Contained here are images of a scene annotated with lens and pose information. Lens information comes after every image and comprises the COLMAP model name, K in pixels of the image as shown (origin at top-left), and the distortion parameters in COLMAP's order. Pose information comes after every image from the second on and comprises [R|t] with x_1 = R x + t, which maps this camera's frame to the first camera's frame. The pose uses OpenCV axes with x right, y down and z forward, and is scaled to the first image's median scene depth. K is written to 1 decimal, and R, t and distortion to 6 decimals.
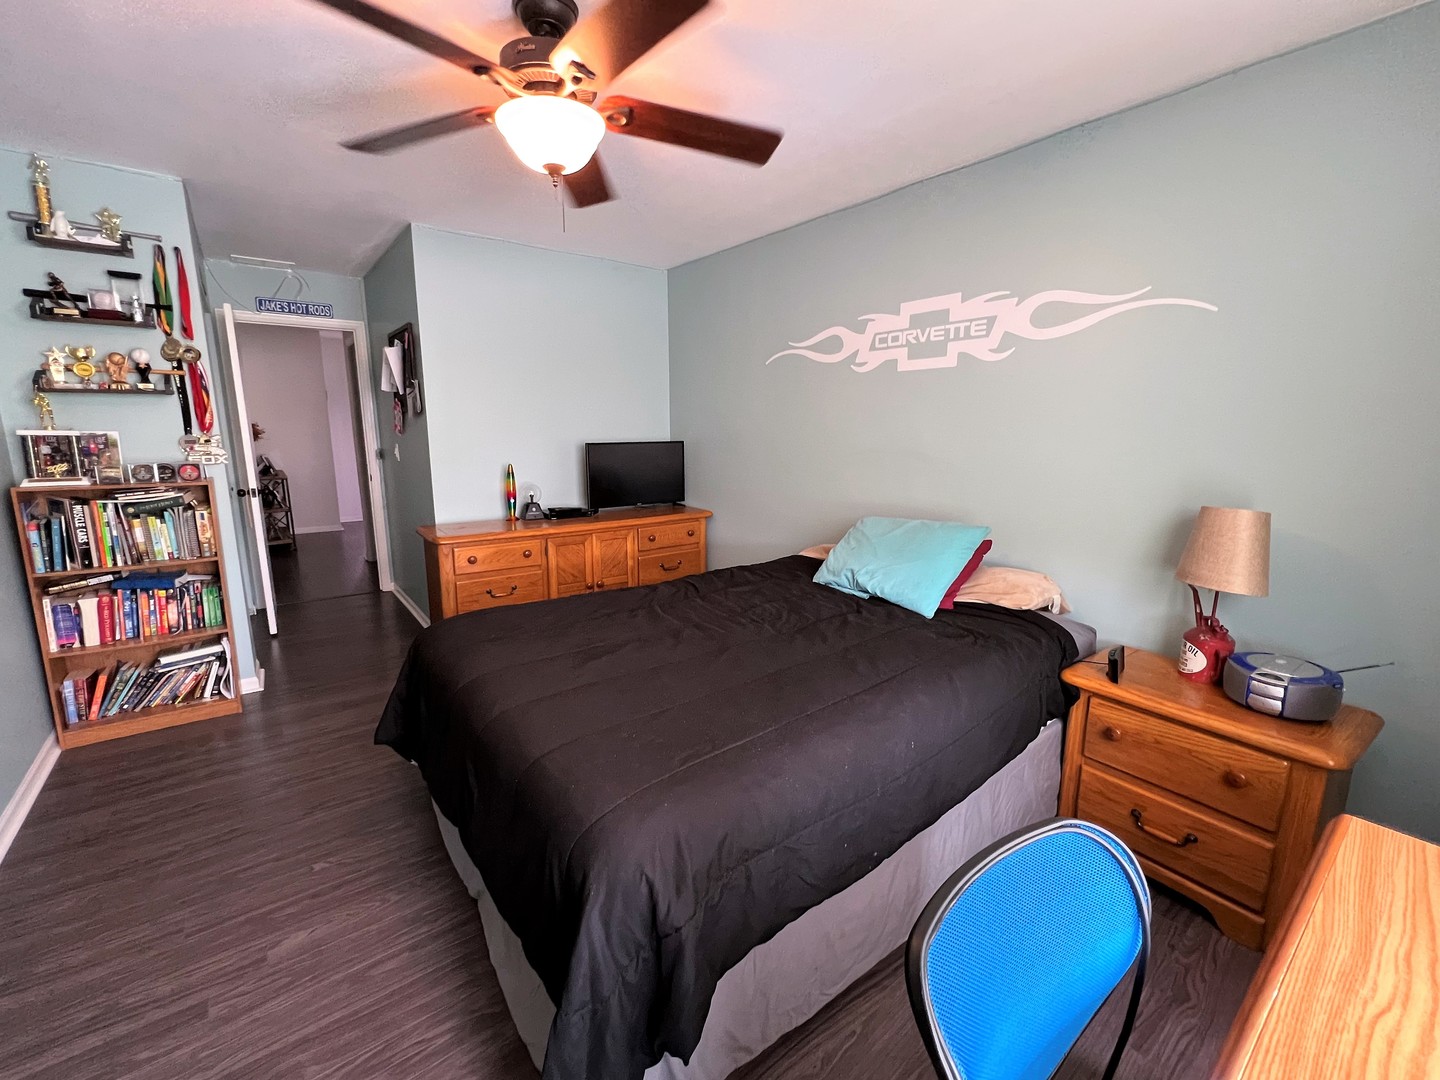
lens RADIAL K [[591.7, 0, 716.4], [0, 591.7, 537.1], [0, 0, 1]] dist [0.000479, 0.000197]
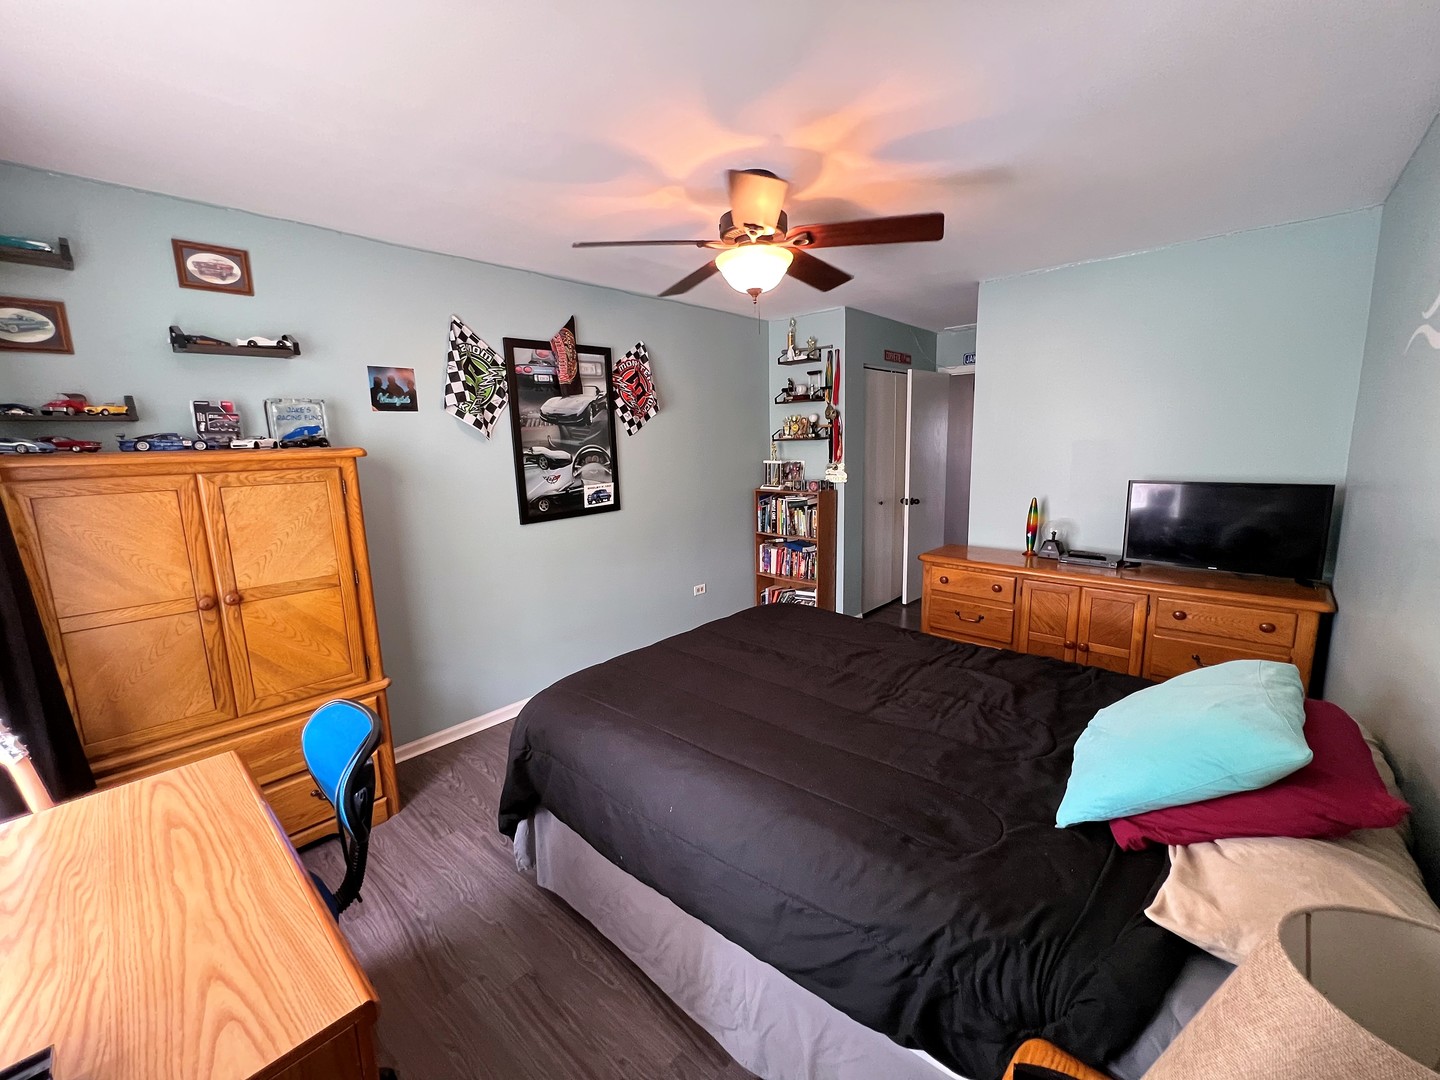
lens RADIAL K [[572.4, 0, 724.5], [0, 572.4, 536.0], [0, 0, 1]] dist [0.000908, -0.000272]
pose [[0.197104, 0.151790, -0.968561, 0.641114], [-0.160877, 0.979557, 0.120775, -0.125953], [0.967093, 0.132014, 0.217494, 0.424213]]
